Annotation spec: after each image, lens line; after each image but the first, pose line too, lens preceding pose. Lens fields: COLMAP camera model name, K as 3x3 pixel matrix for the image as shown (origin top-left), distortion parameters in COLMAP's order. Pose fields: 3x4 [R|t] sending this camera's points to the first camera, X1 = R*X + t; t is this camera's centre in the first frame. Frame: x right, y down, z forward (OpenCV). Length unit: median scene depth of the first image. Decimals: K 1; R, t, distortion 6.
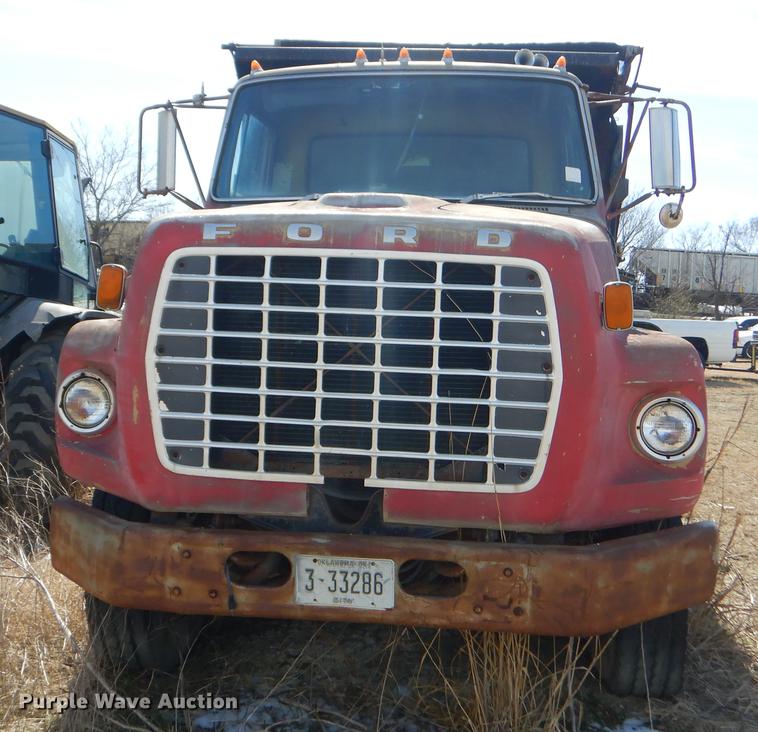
lens RADIAL K [[1038.0, 0, 378.4], [0, 1038.0, 327.3], [0, 0, 1]] dist [0.041606, 0.007817]
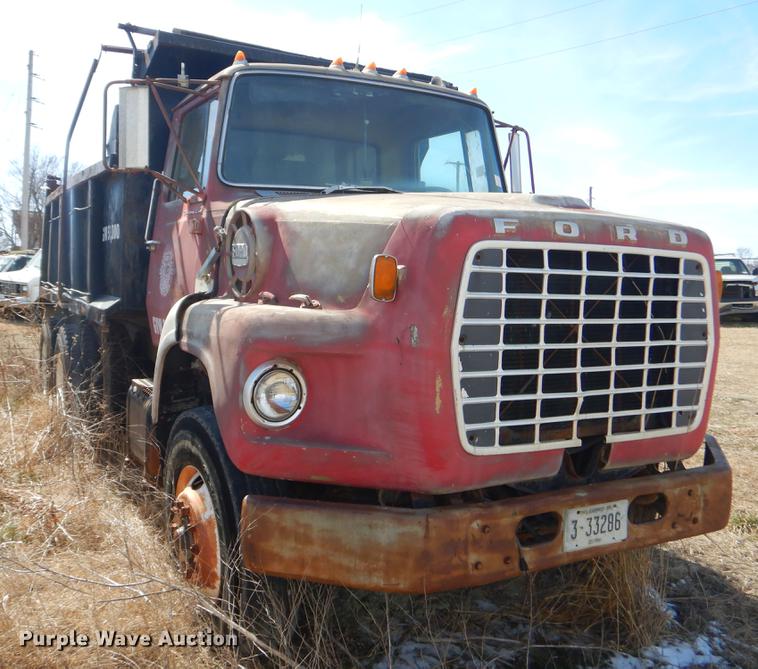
lens RADIAL K [[784.0, 0, 378.4], [0, 784.0, 305.2], [0, 0, 1]] dist [0.008617, -0.003132]
pose [[0.803385, -0.035498, 0.594401, -0.745895], [0.016164, 0.999154, 0.037822, -0.043600], [-0.595240, -0.020777, 0.803279, 0.428276]]
